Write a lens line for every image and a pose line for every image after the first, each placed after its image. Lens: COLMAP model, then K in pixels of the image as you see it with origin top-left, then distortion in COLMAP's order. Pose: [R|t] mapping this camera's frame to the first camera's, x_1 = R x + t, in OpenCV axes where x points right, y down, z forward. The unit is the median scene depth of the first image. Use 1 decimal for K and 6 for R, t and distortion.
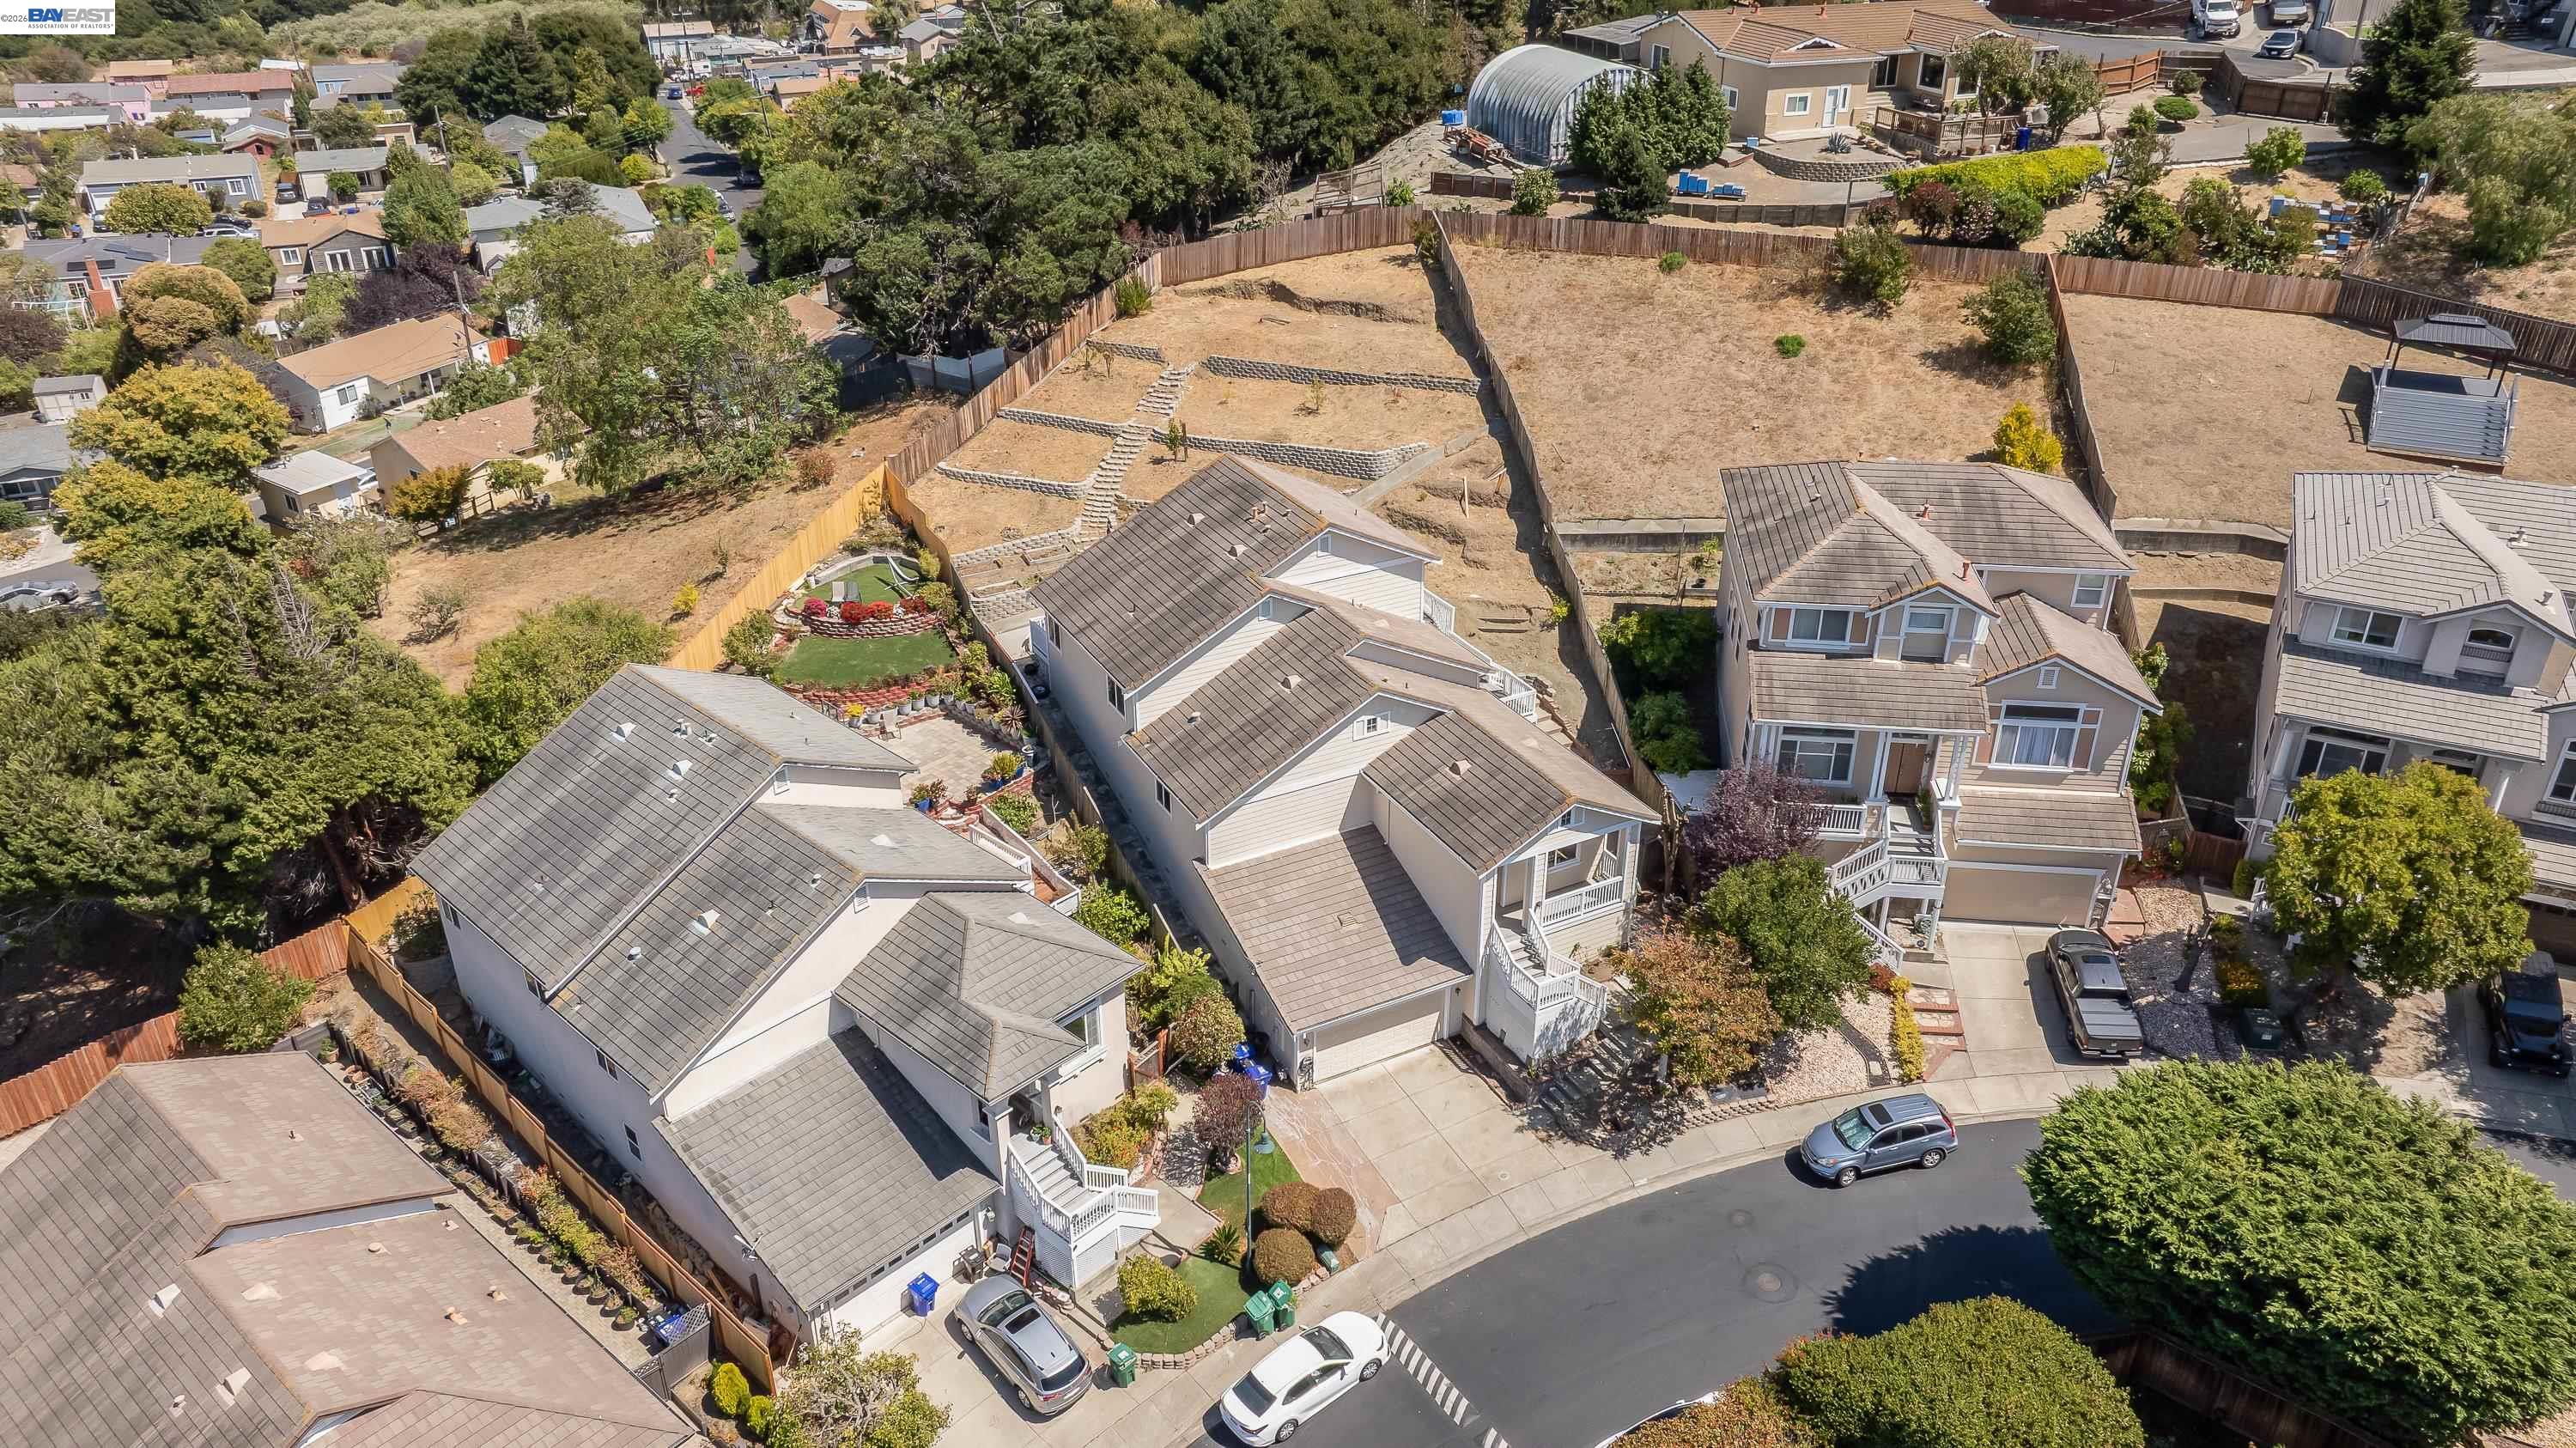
lens RADIAL K [[1805.8, 0, 1285.8], [0, 1805.8, 697.9], [0, 0, 1]] dist [-0.041369, 0.051998]
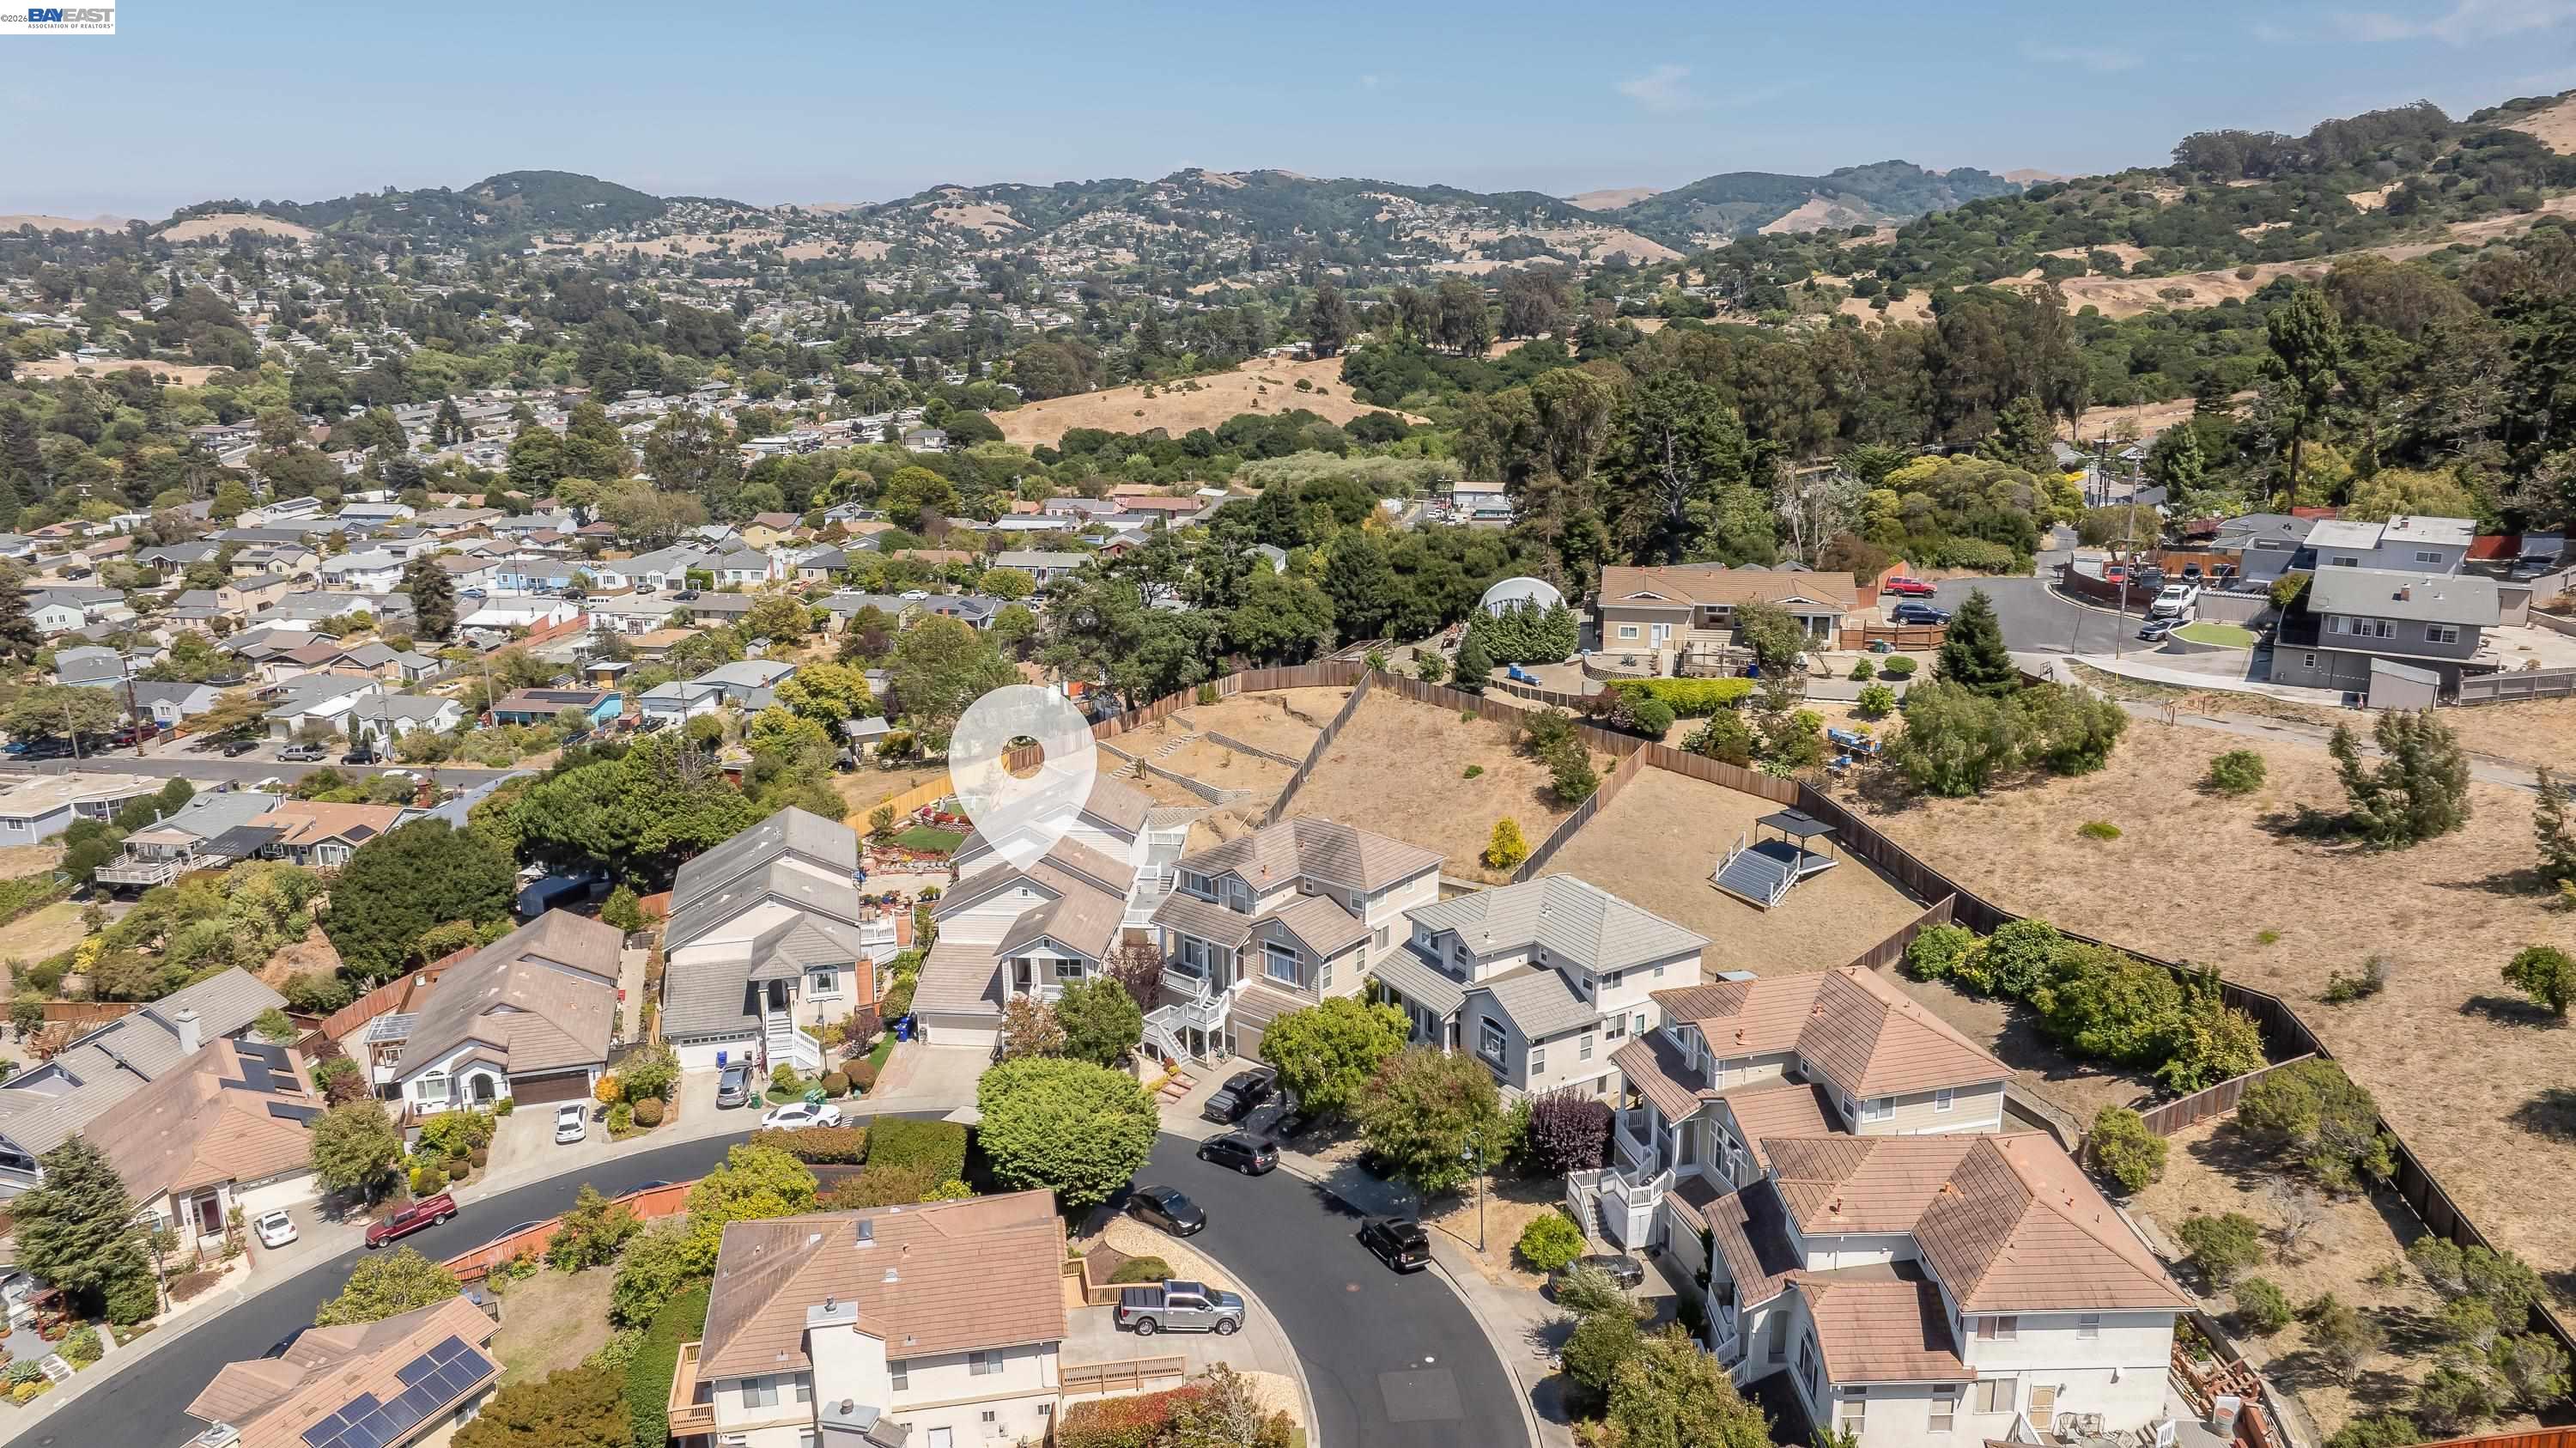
lens RADIAL K [[1746.4, 0, 1288.0], [0, 1746.4, 724.0], [0, 0, 1]] dist [-0.003577, -0.000994]
pose [[0.840710, 0.140667, -0.522895, 1.321788], [-0.246122, 0.959420, -0.137615, 0.030714], [0.482318, 0.244390, 0.841215, -0.586578]]
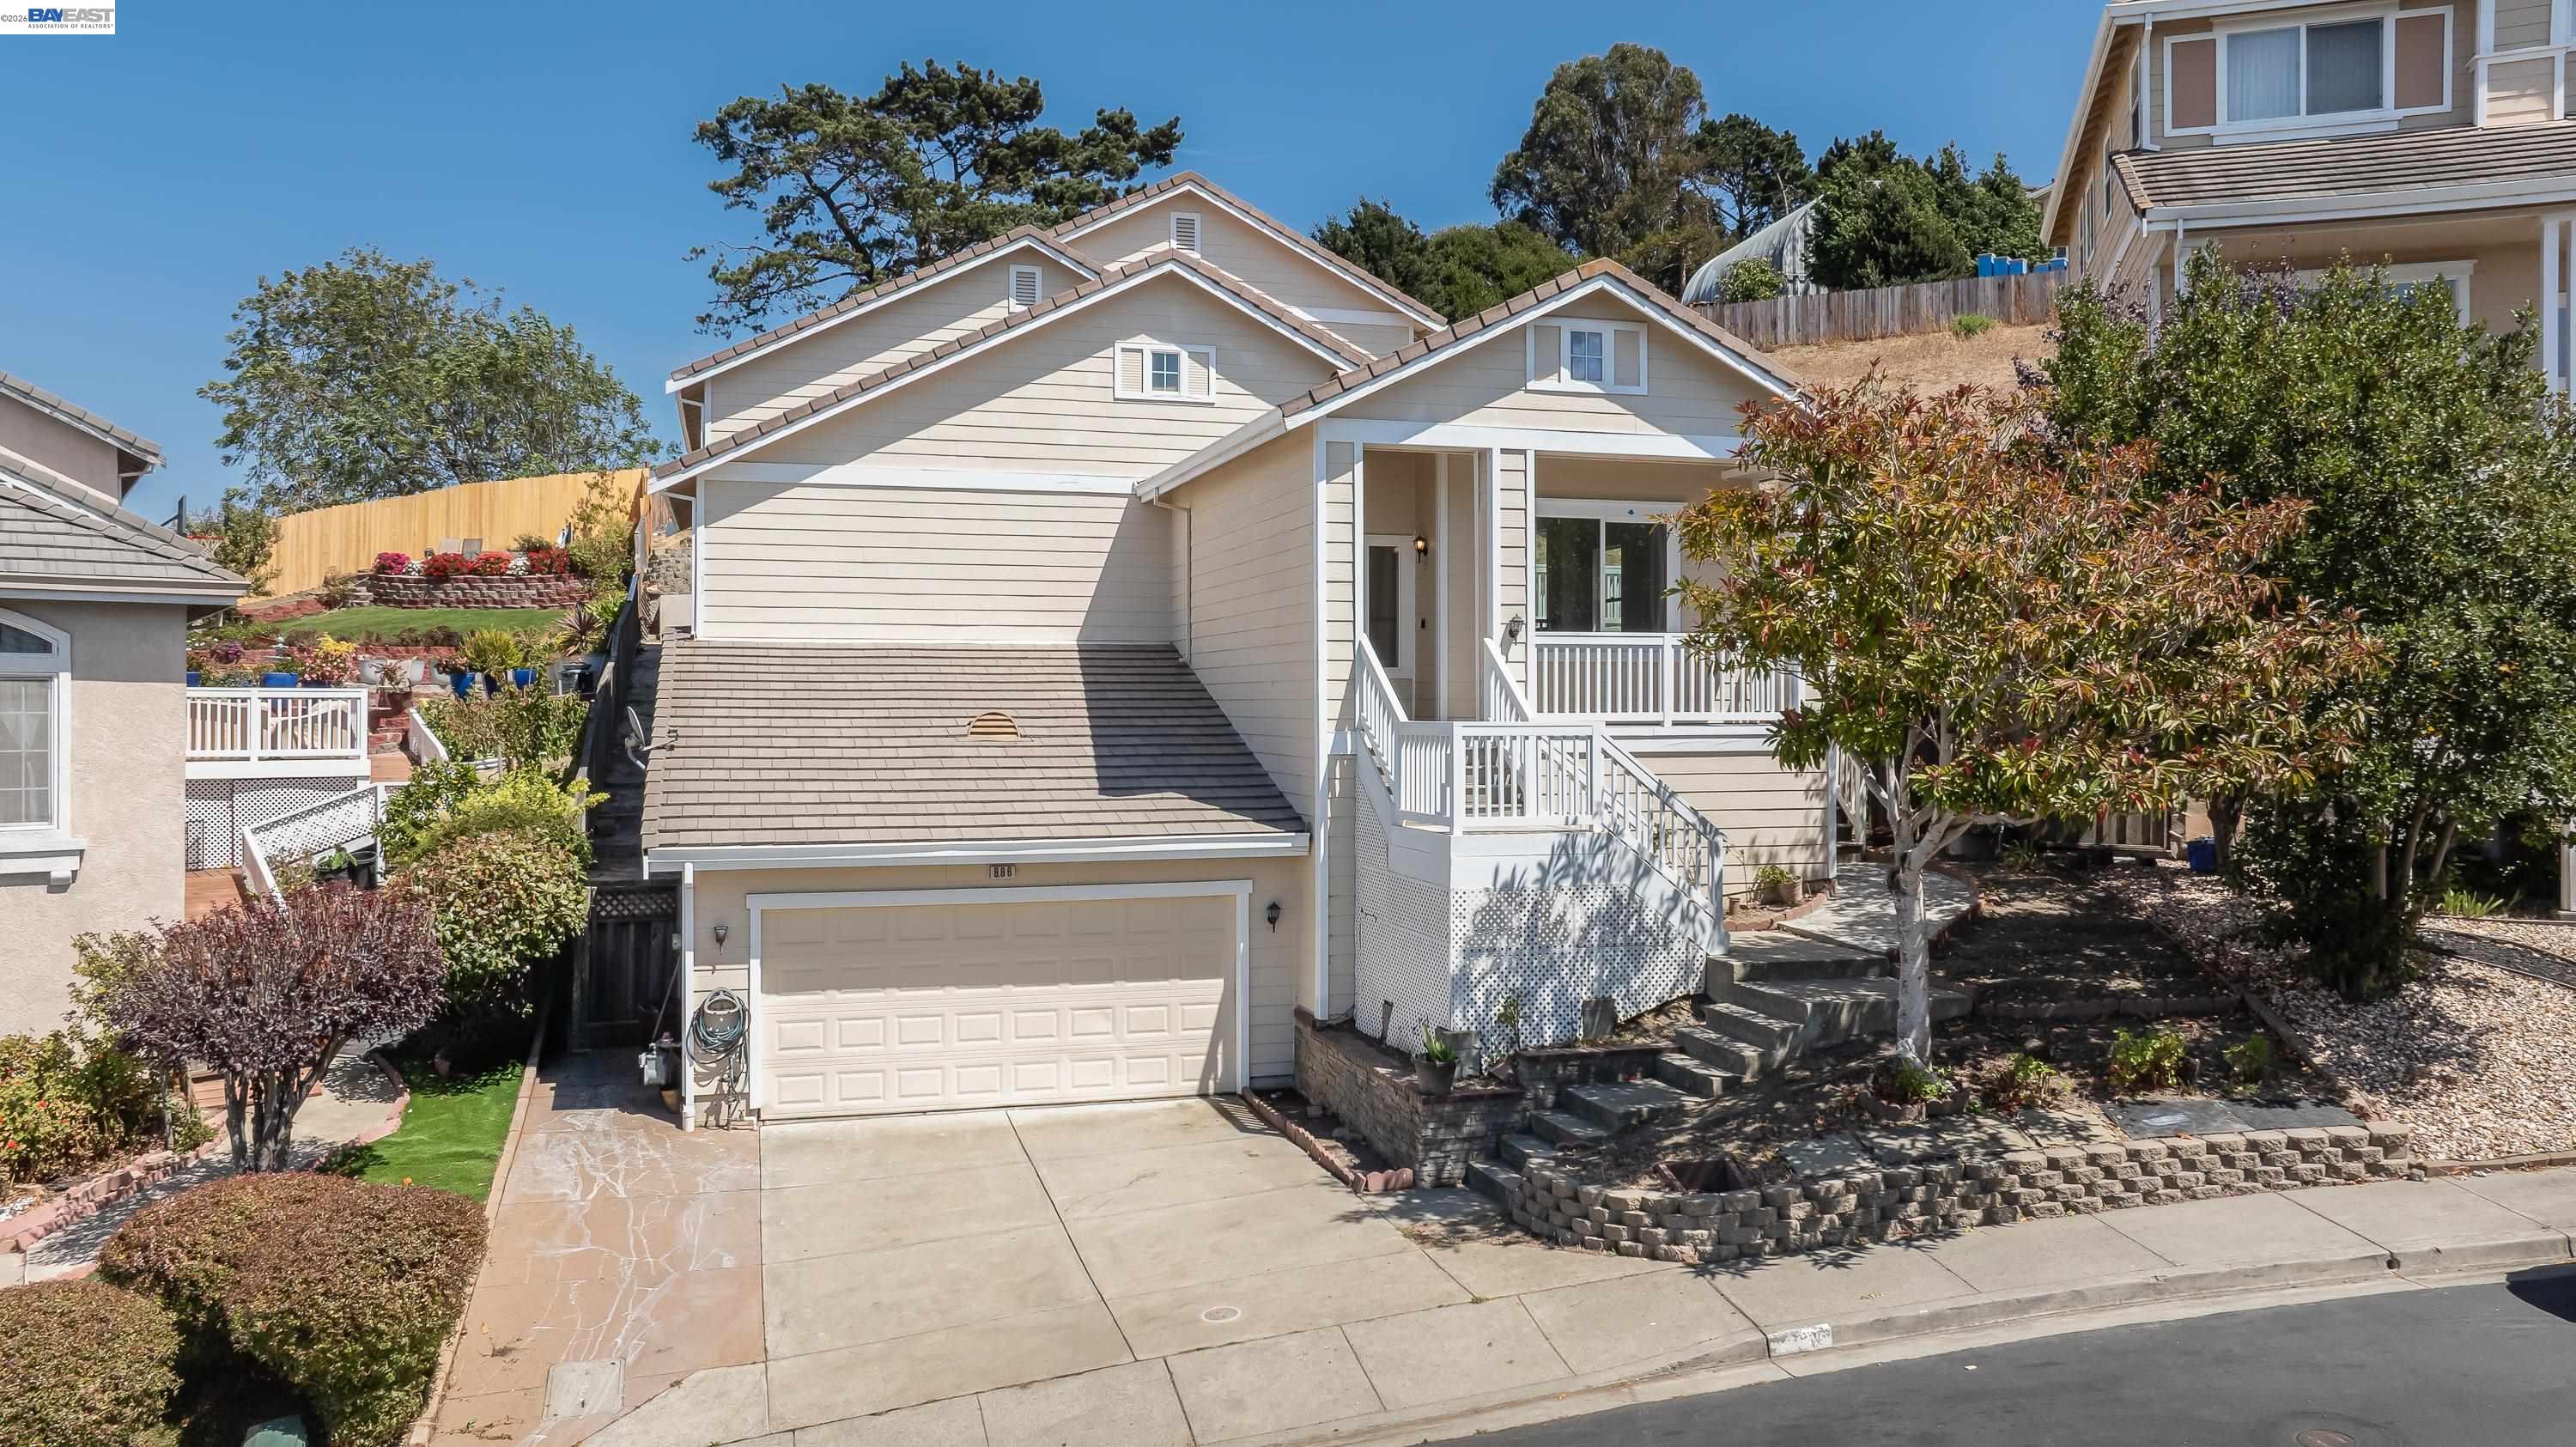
lens RADIAL K [[1846.3, 0, 1288.0], [0, 1846.3, 723.5], [0, 0, 1]] dist [-0.003627, -0.001092]
pose [[0.981119, 0.009500, -0.193172, 0.157593], [-0.094651, 0.894594, -0.436740, 0.269208], [0.168662, 0.446778, 0.878603, 0.669847]]
